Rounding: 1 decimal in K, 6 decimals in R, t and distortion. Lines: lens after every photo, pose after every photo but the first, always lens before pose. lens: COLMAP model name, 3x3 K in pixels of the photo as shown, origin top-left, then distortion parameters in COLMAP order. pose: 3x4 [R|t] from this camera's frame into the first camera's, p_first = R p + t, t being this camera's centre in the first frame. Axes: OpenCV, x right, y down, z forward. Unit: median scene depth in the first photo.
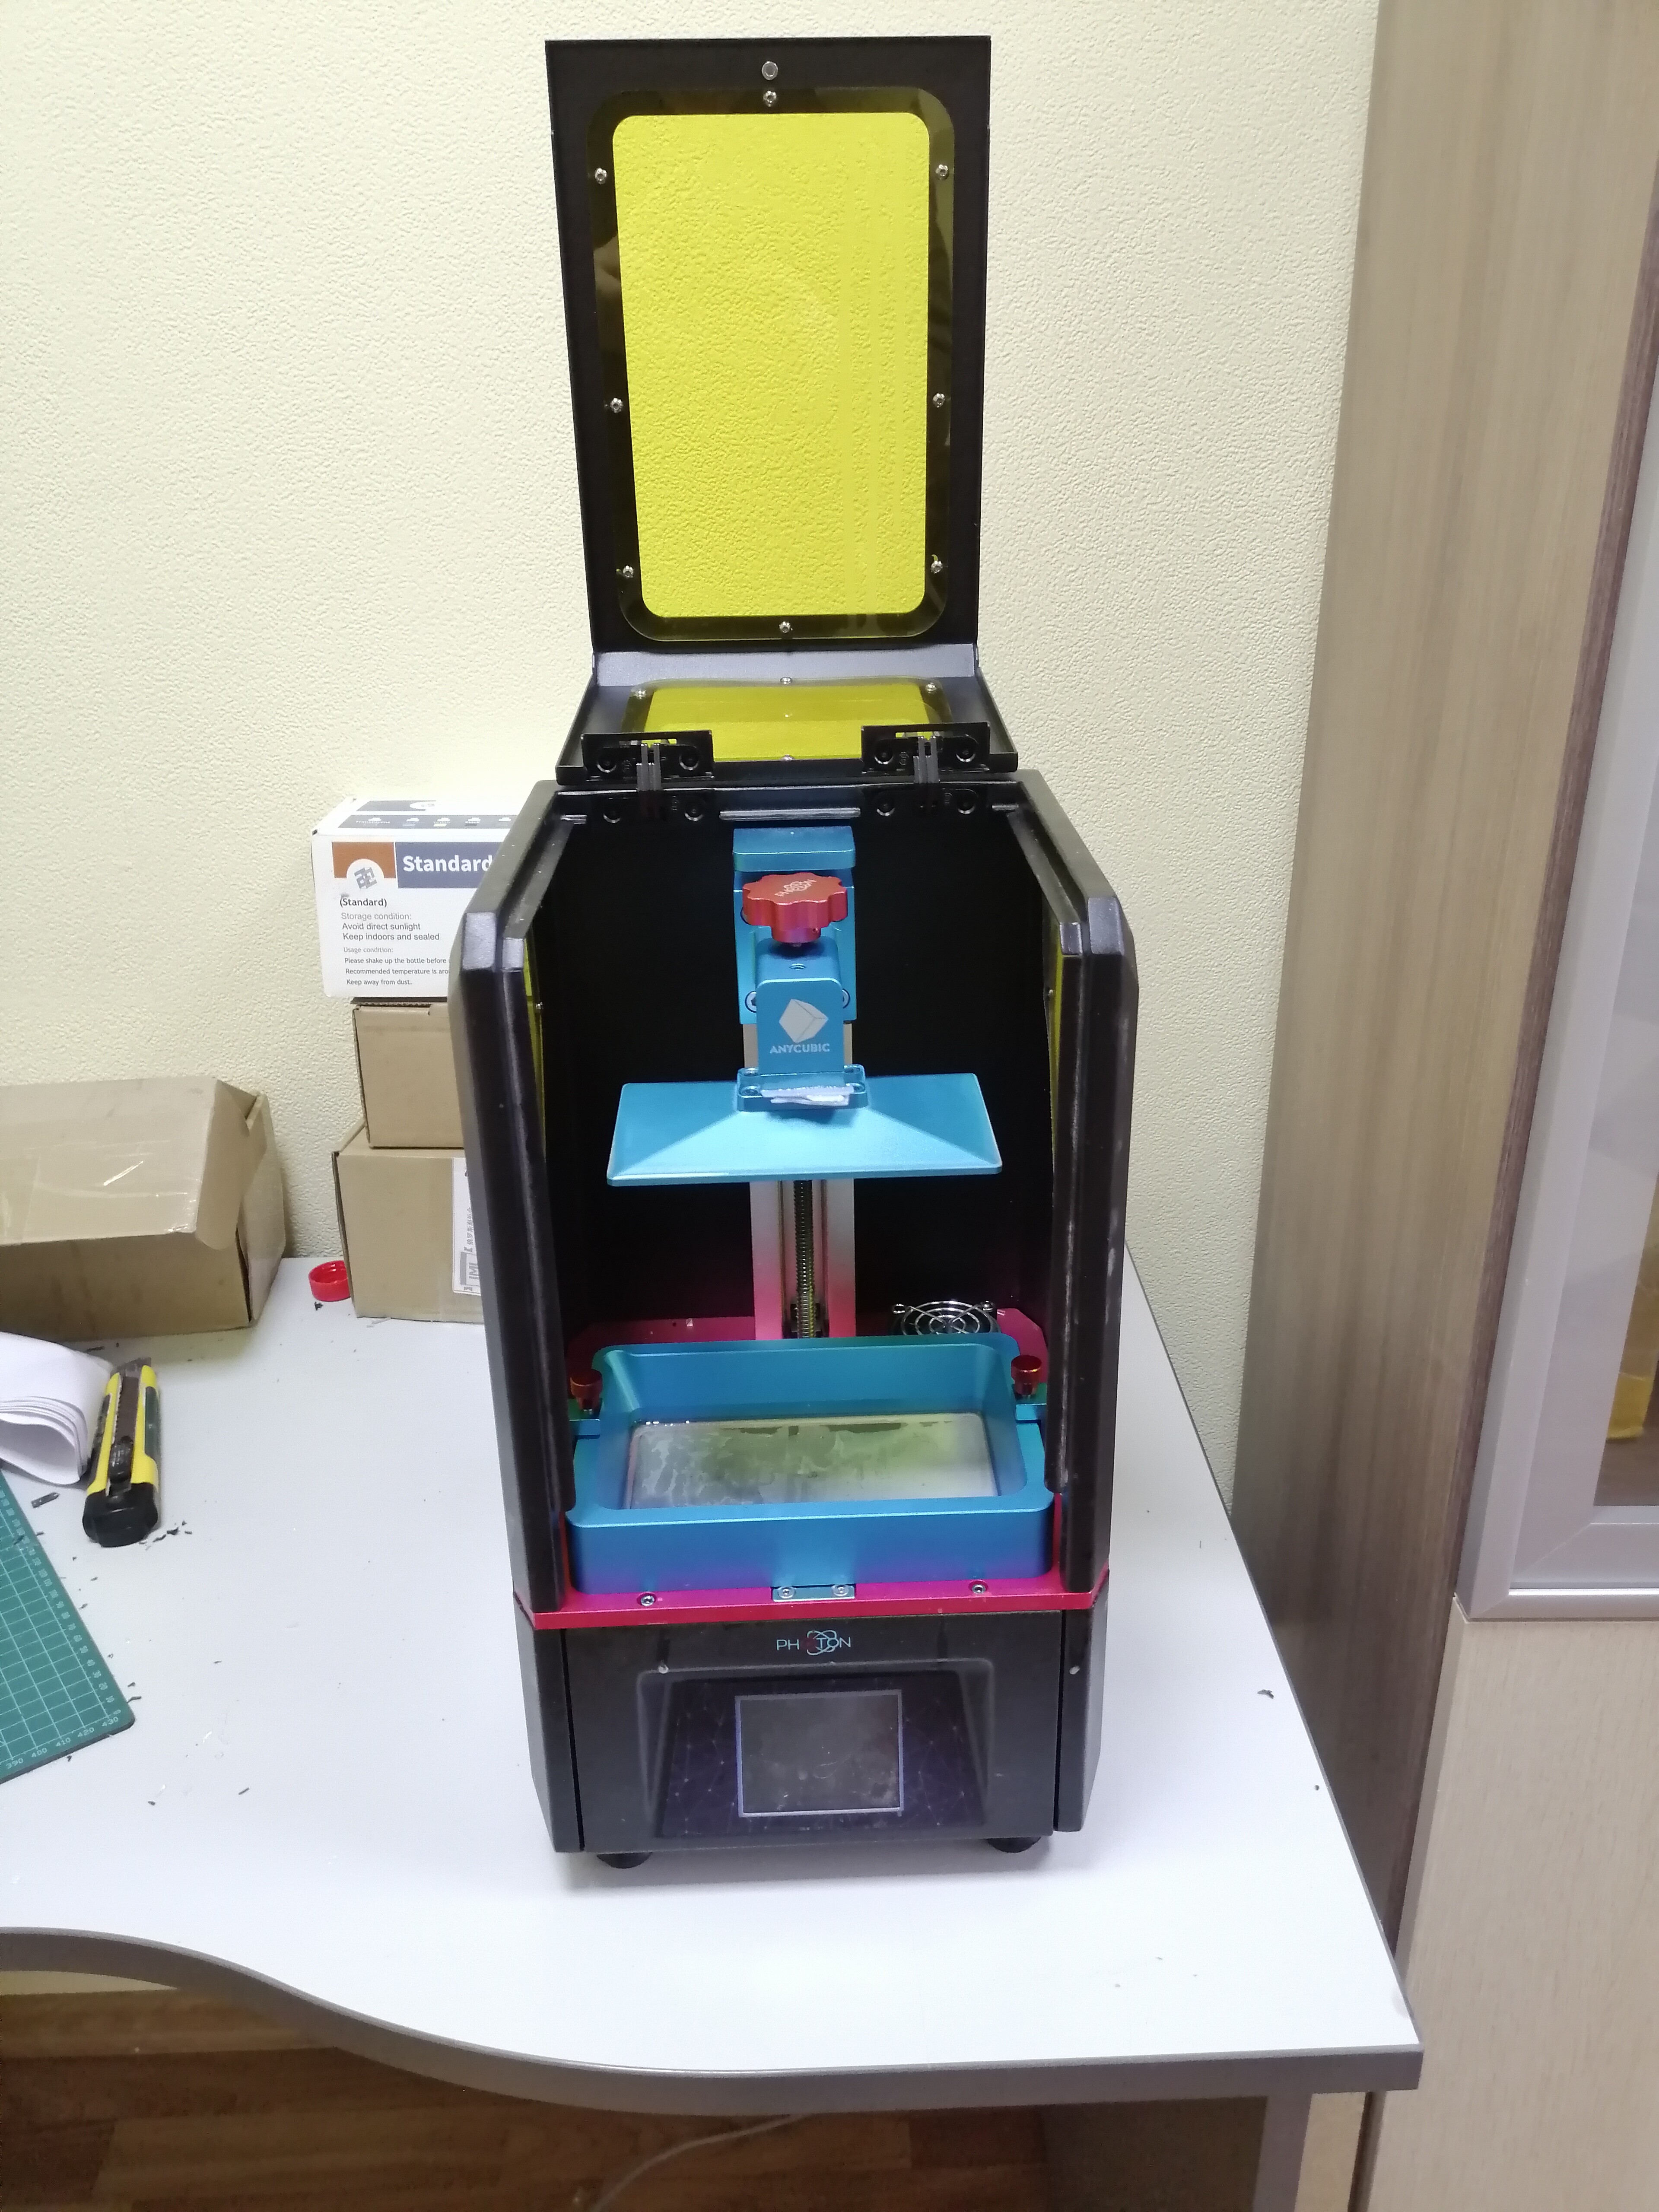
lens RADIAL K [[1692.8, 0, 817.9], [0, 1692.8, 1074.6], [0, 0, 1]] dist [0.140860, -0.231940]
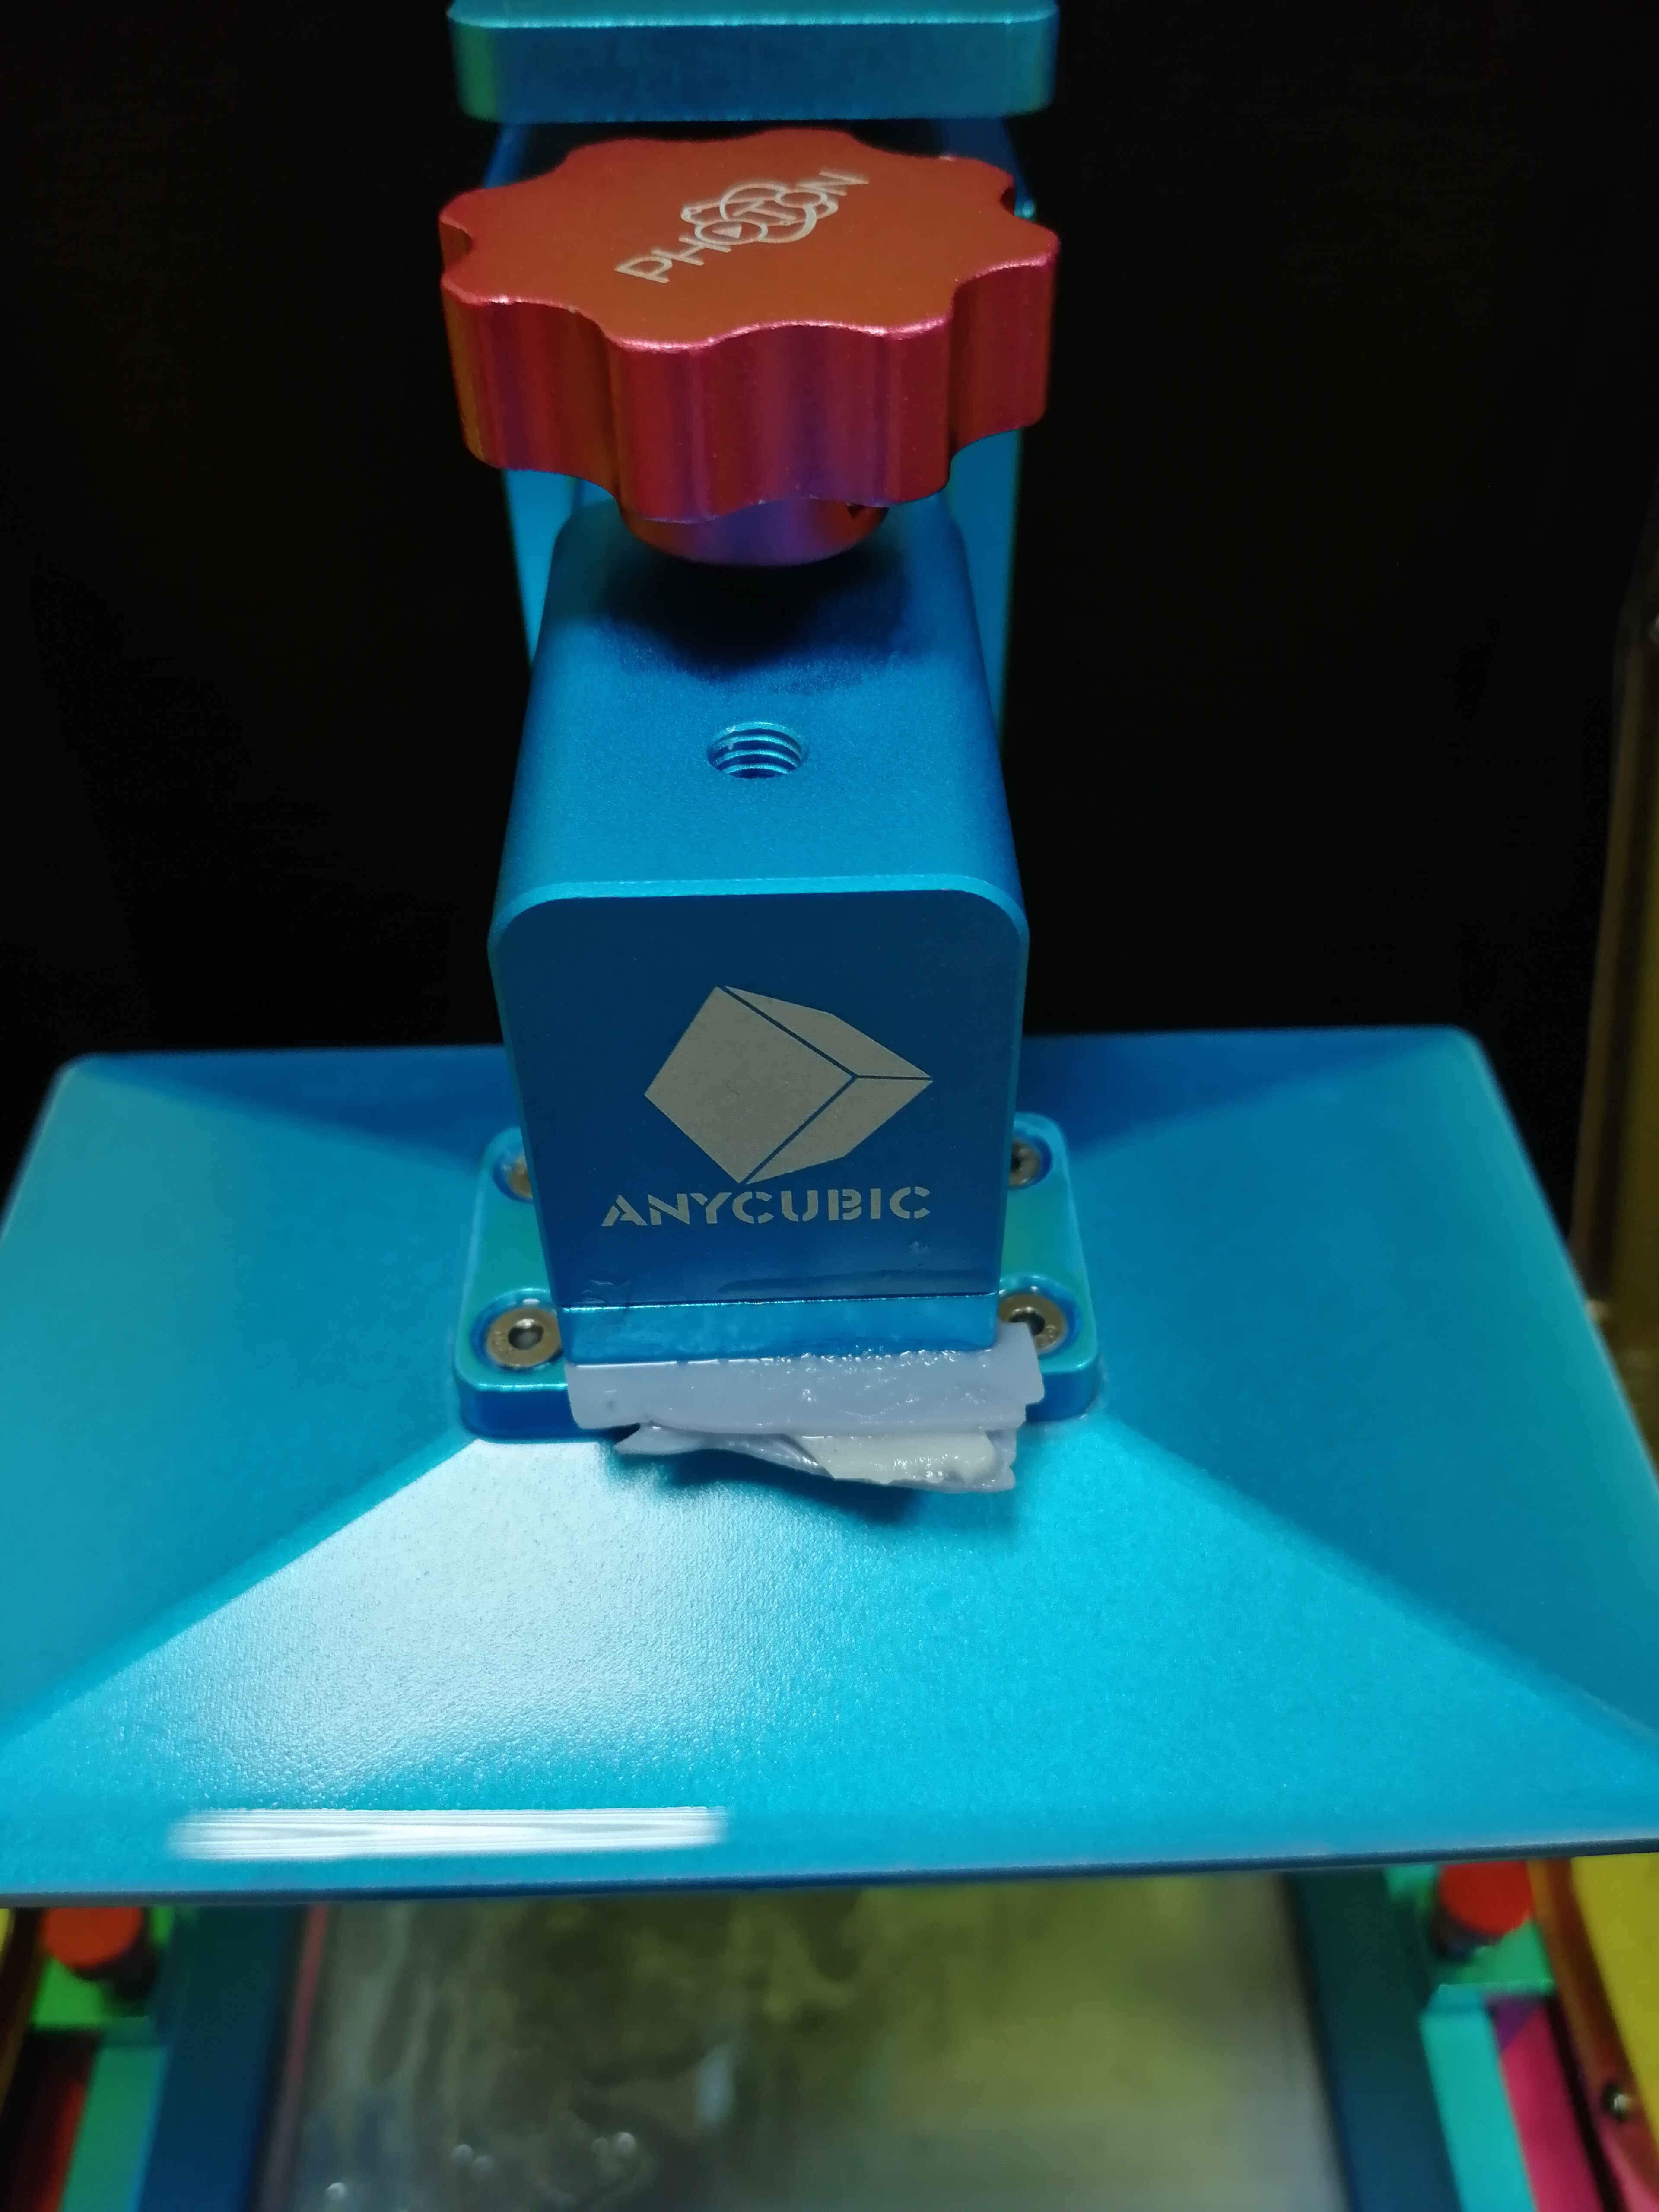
lens RADIAL K [[1792.0, 0, 833.5], [0, 1792.0, 1075.0], [0, 0, 1]] dist [0.061705, -0.135034]
pose [[0.999820, 0.014935, 0.011660, -0.005475], [-0.018019, 0.939786, 0.341288, -0.087323], [-0.005861, -0.341437, 0.939886, 0.763423]]
